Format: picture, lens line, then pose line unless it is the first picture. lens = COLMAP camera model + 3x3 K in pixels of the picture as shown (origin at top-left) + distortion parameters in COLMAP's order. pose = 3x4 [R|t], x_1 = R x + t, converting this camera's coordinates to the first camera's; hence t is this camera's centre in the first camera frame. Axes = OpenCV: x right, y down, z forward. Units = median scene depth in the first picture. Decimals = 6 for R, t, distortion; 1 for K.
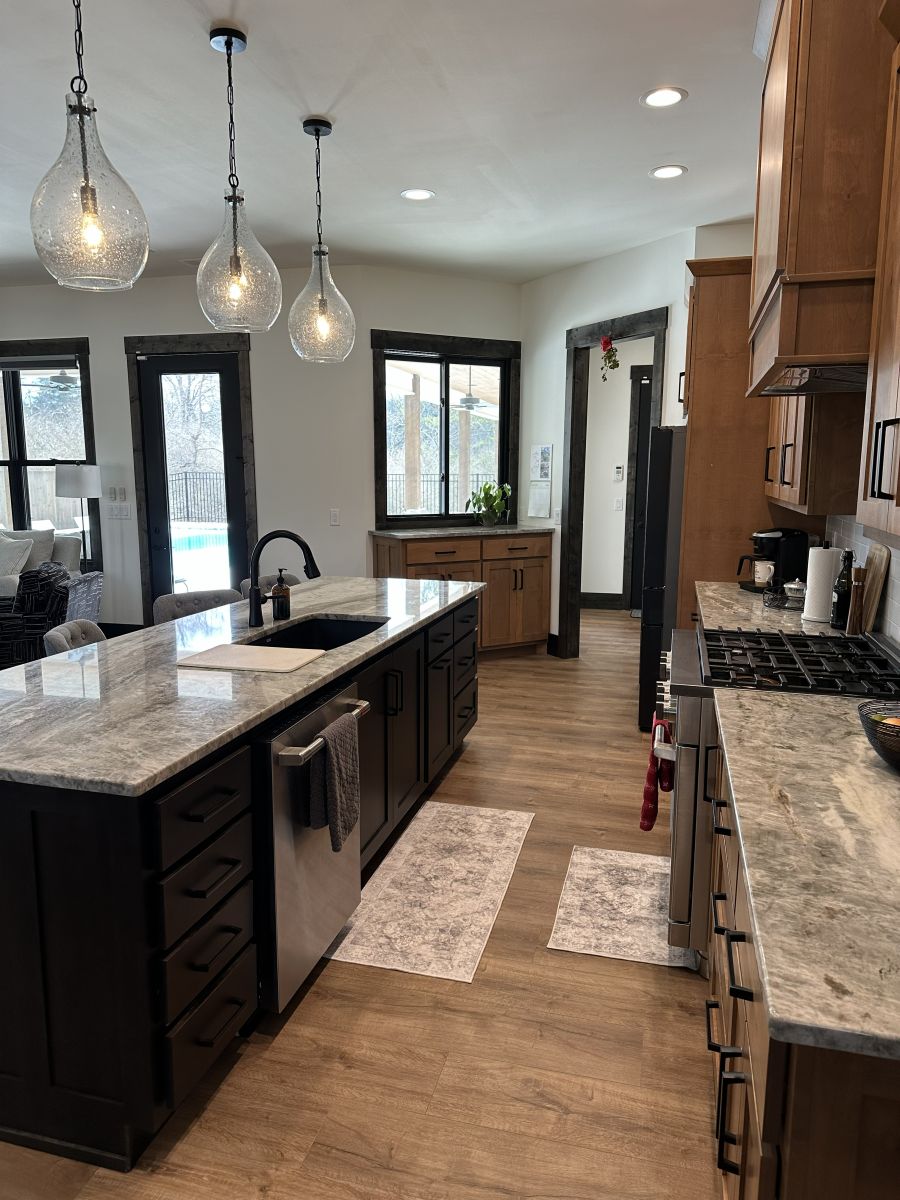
lens RADIAL K [[807.3, 0, 450.0], [0, 807.3, 600.0], [0, 0, 1]] dist [0.052088, 0.000324]
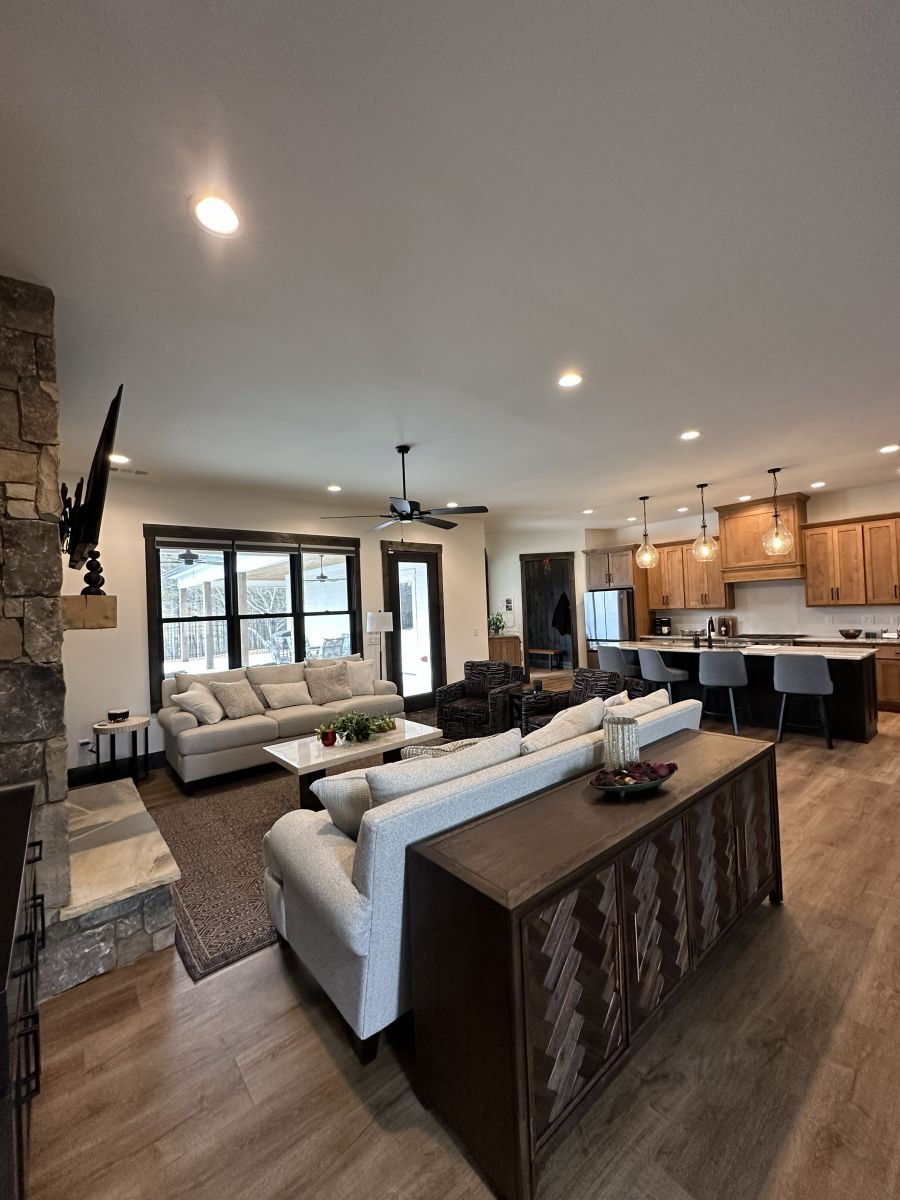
lens RADIAL K [[480.7, 0, 450.0], [0, 480.7, 600.0], [0, 0, 1]] dist [0.000096, 0.000017]
pose [[0.563010, -0.011677, 0.826367, -1.155809], [0.178329, 0.978062, -0.107676, -0.057043], [-0.806981, 0.207988, 0.552741, 0.330228]]
